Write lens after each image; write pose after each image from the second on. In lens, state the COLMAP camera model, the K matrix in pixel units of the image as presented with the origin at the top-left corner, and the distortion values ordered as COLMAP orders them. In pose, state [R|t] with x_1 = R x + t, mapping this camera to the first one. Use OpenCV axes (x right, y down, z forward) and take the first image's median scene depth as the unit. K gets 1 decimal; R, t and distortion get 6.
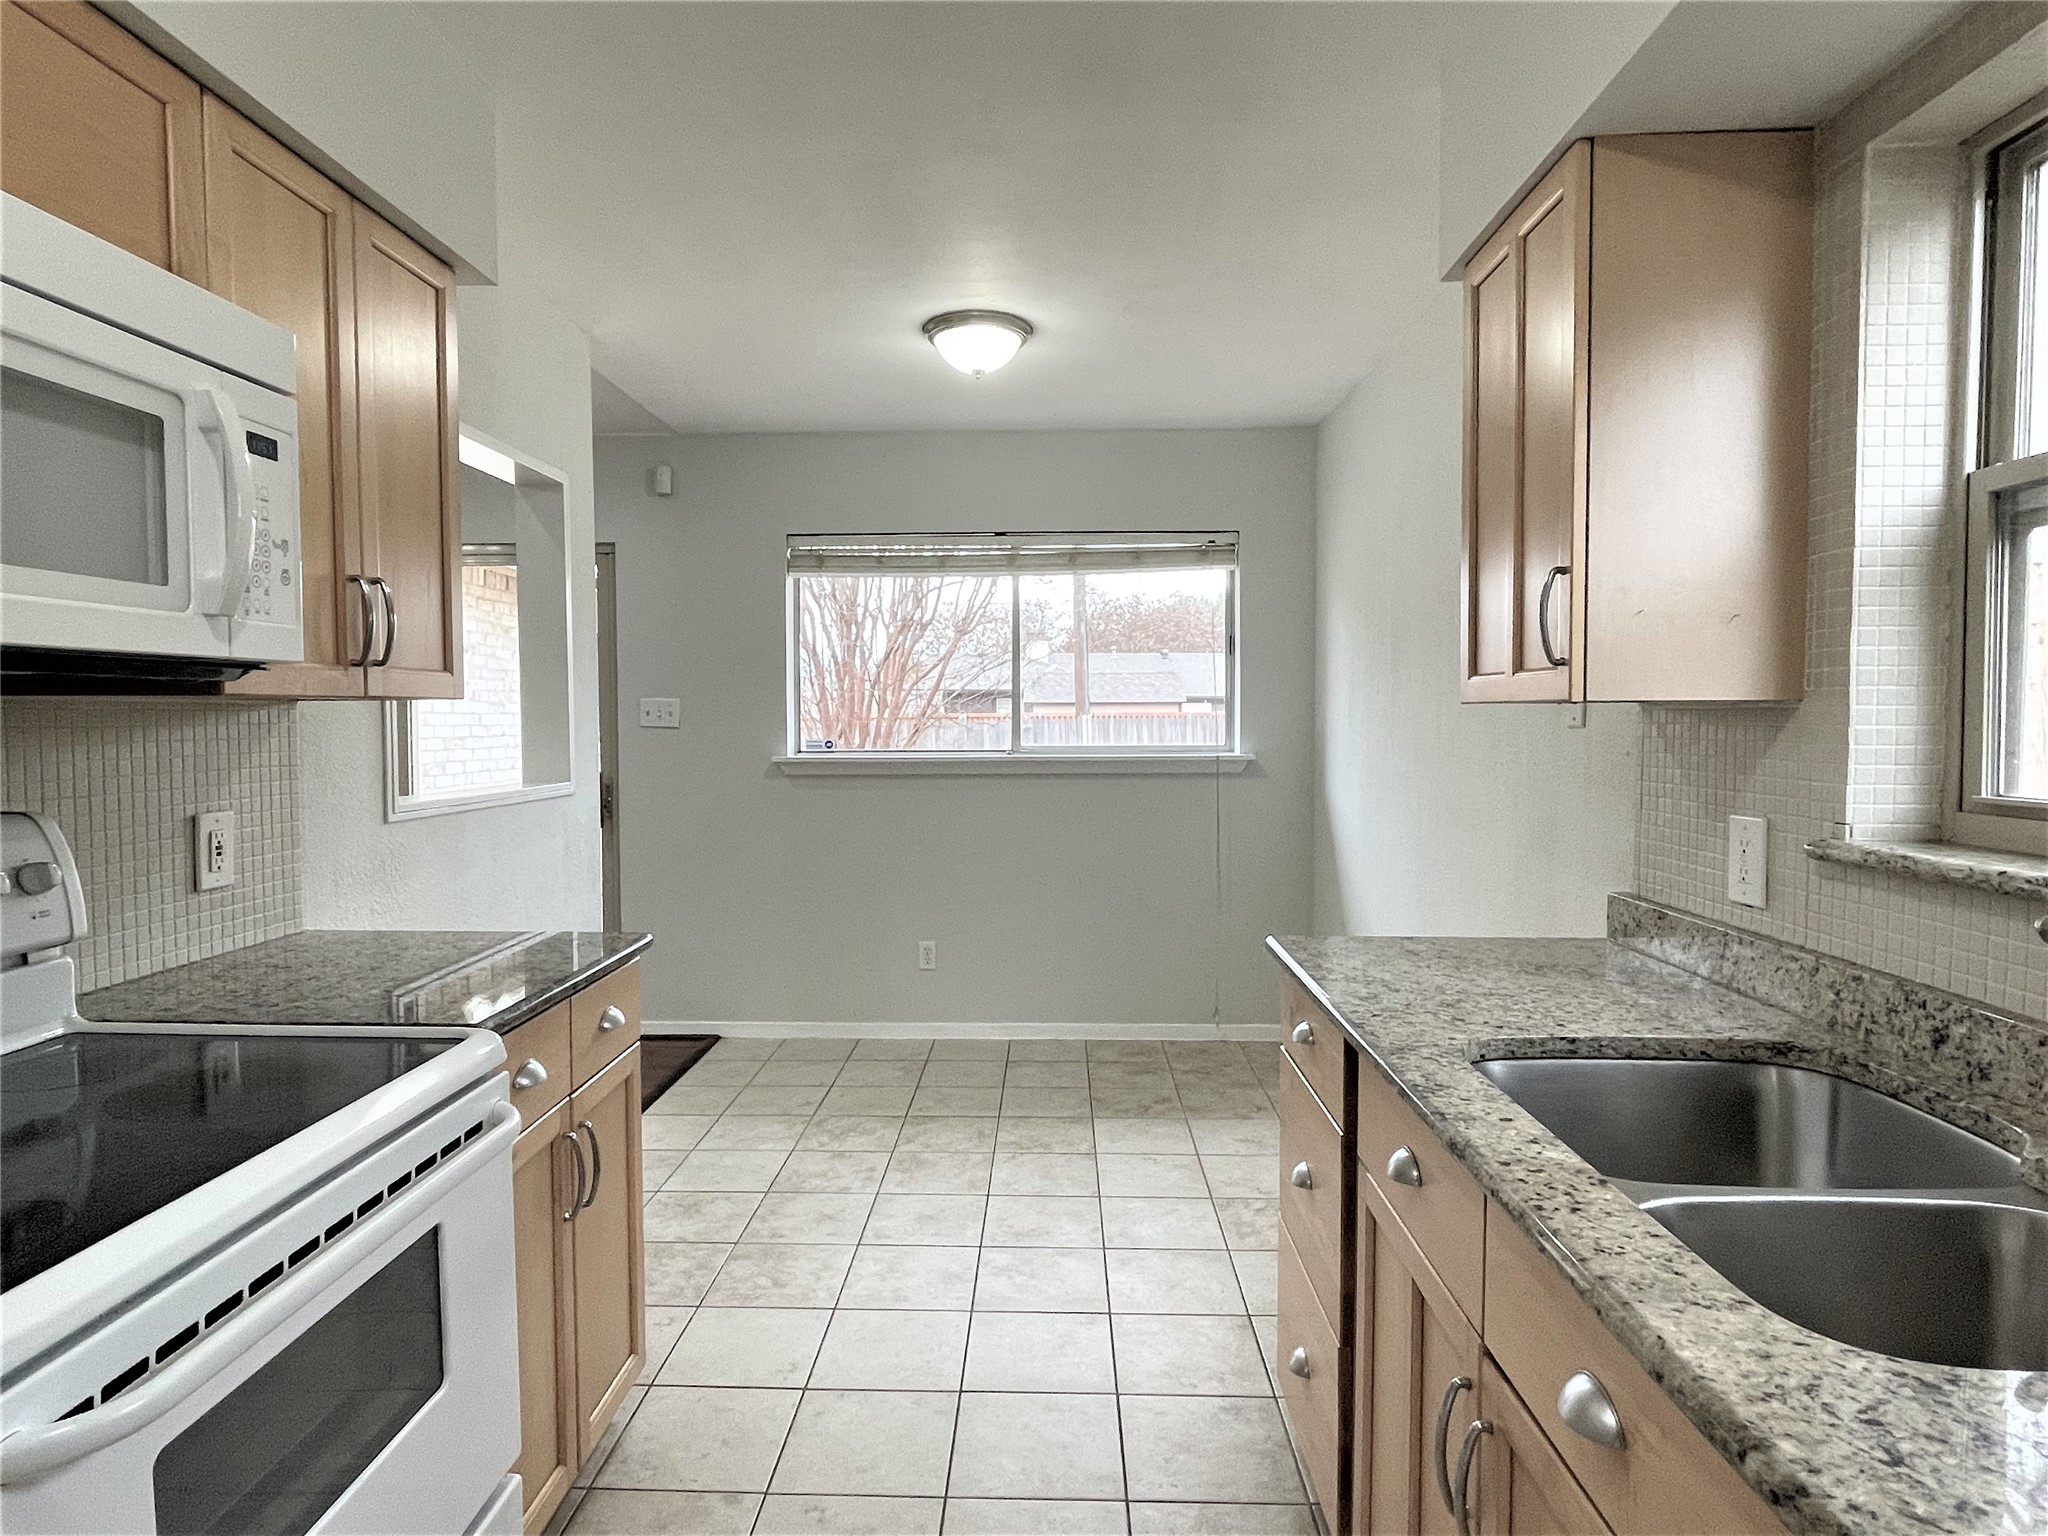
lens RADIAL K [[1146.6, 0, 1020.6], [0, 1146.6, 757.0], [0, 0, 1]] dist [0.001122, 0.000368]
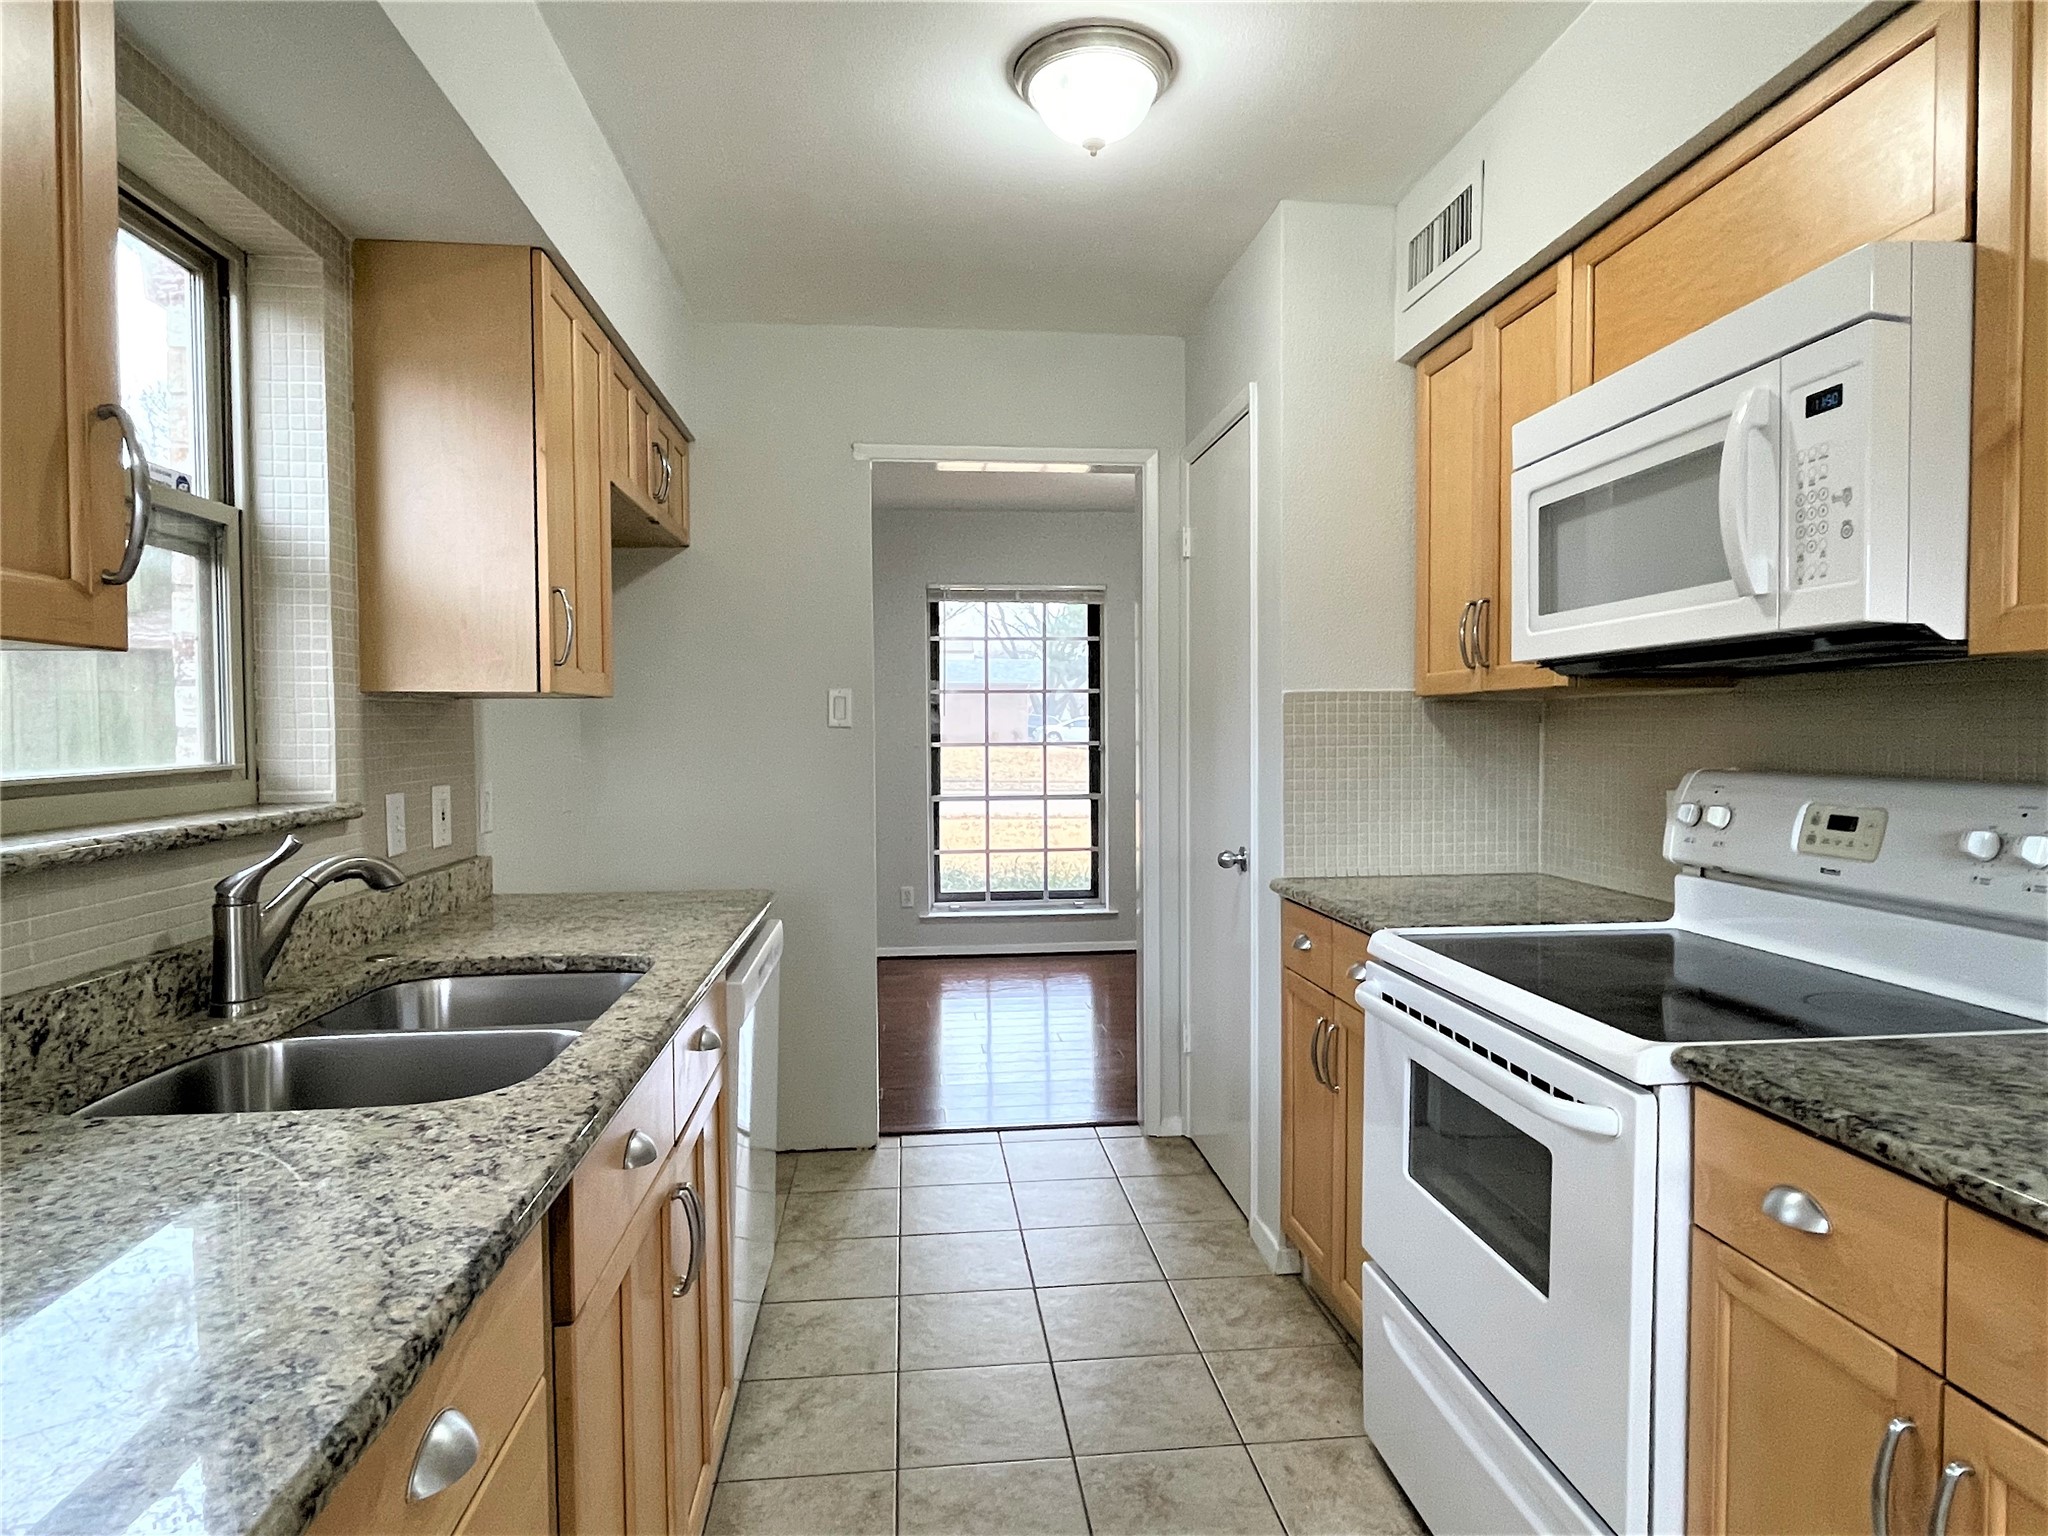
lens RADIAL K [[1146.6, 0, 1028.9], [0, 1146.6, 784.7], [0, 0, 1]] dist [0.001122, 0.000368]
pose [[-0.990257, 0.012875, -0.138655, 0.136294], [0.001191, 0.996463, 0.084021, -0.036408], [0.139246, 0.083038, -0.986770, 1.996640]]
